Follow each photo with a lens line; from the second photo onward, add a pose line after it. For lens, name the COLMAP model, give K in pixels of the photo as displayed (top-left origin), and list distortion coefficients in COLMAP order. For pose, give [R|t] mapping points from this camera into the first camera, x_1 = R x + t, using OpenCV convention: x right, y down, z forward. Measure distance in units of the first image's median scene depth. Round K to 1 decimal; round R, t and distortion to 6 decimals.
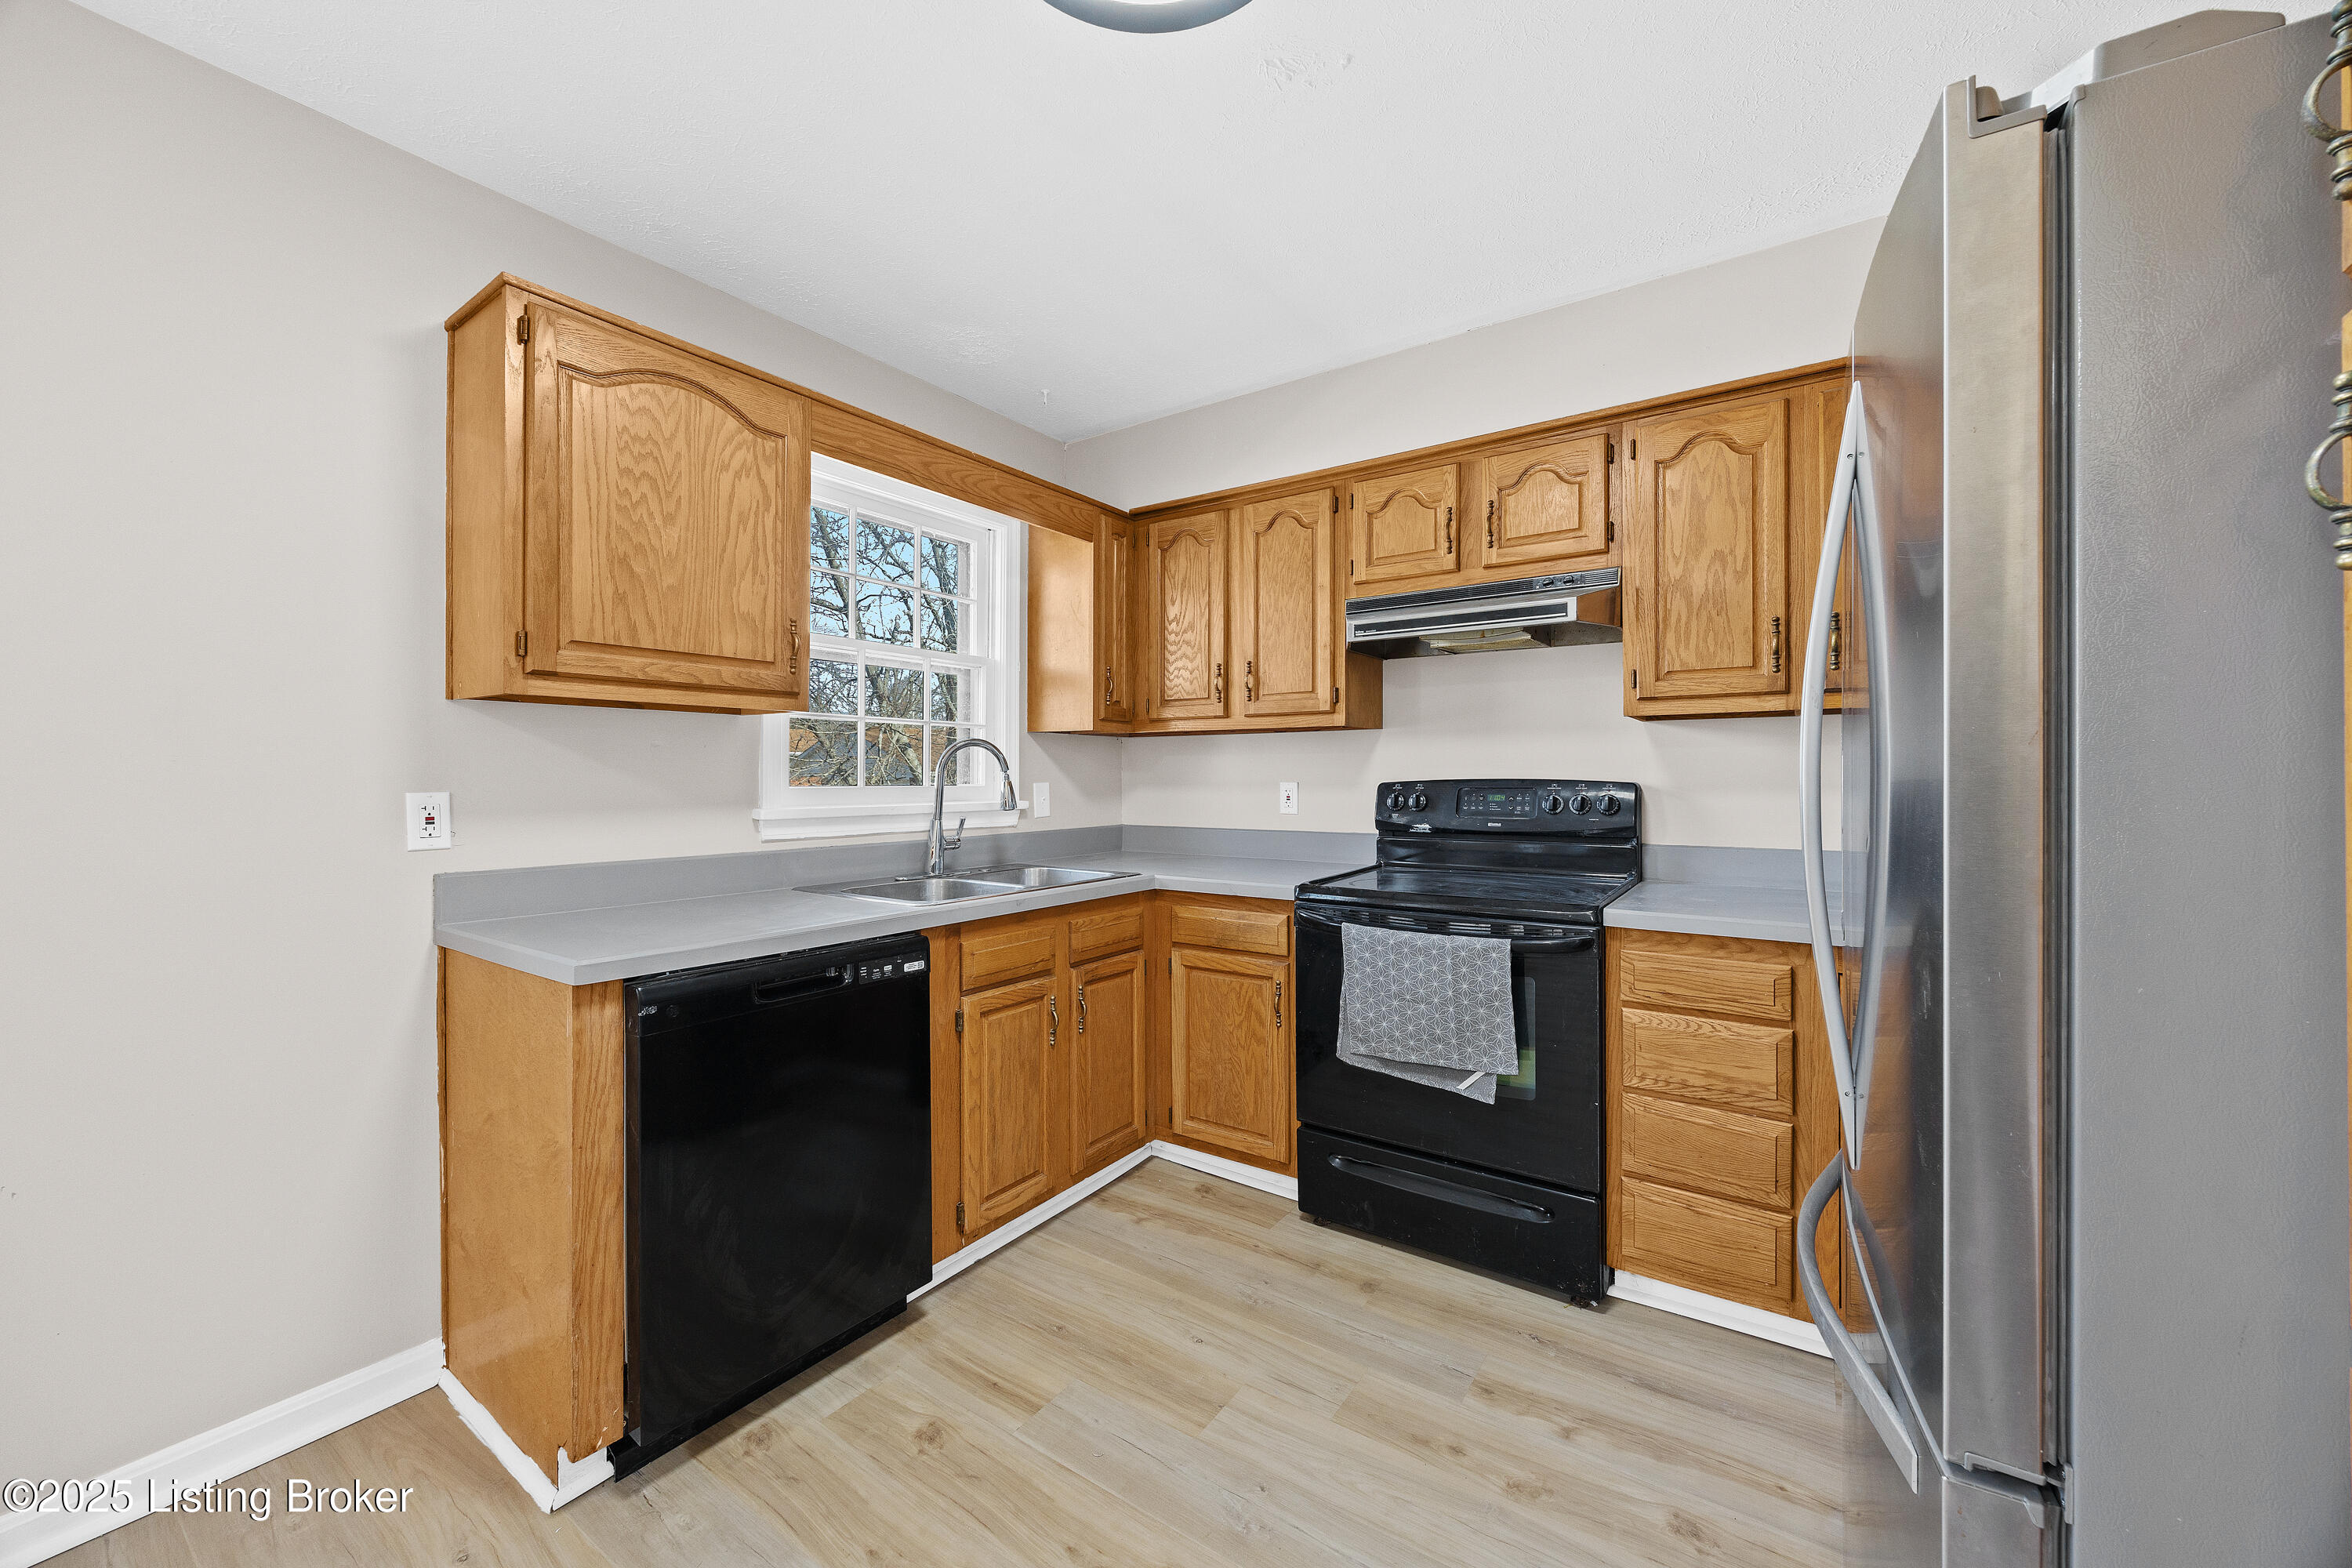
lens RADIAL K [[889.6, 0, 1178.0], [0, 889.6, 782.9], [0, 0, 1]] dist [-0.000836, 0.000043]
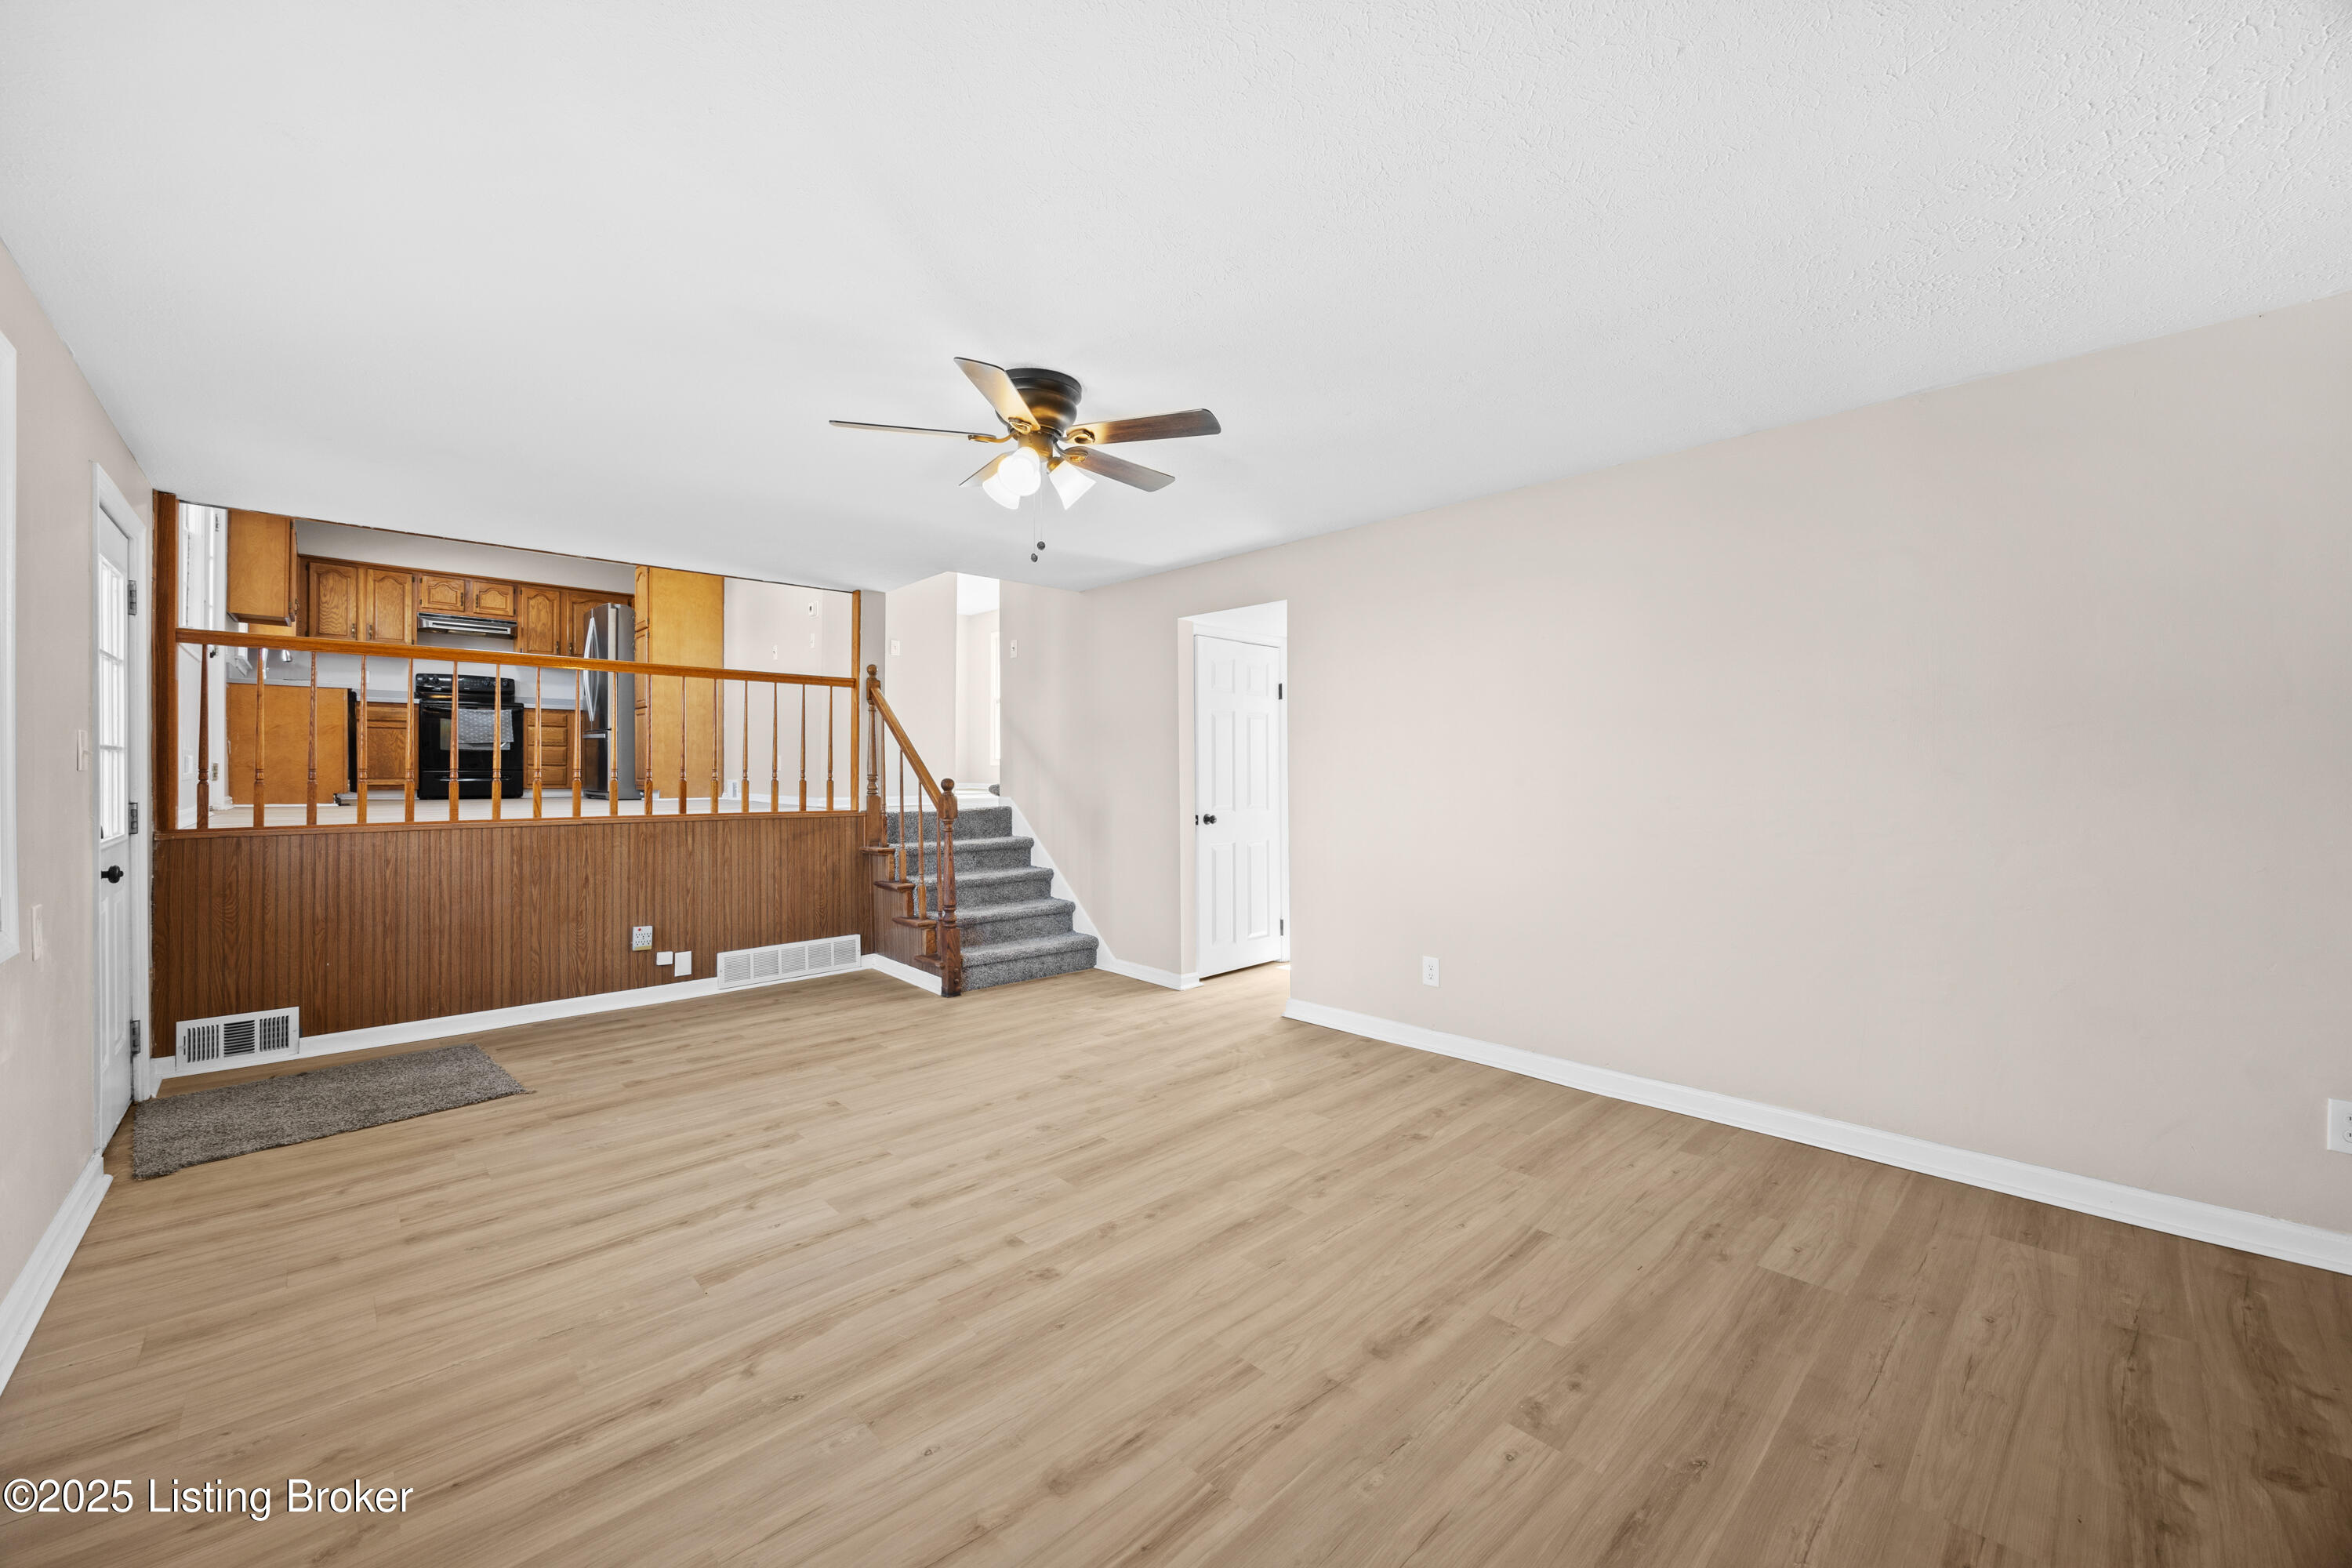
lens RADIAL K [[889.6, 0, 1177.8], [0, 889.6, 771.2], [0, 0, 1]] dist [-0.000836, 0.000043]
pose [[0.194663, -0.002584, 0.980867, -2.358493], [0.000646, 0.999997, 0.002506, 0.346381], [-0.980870, 0.000146, 0.194664, -2.219555]]
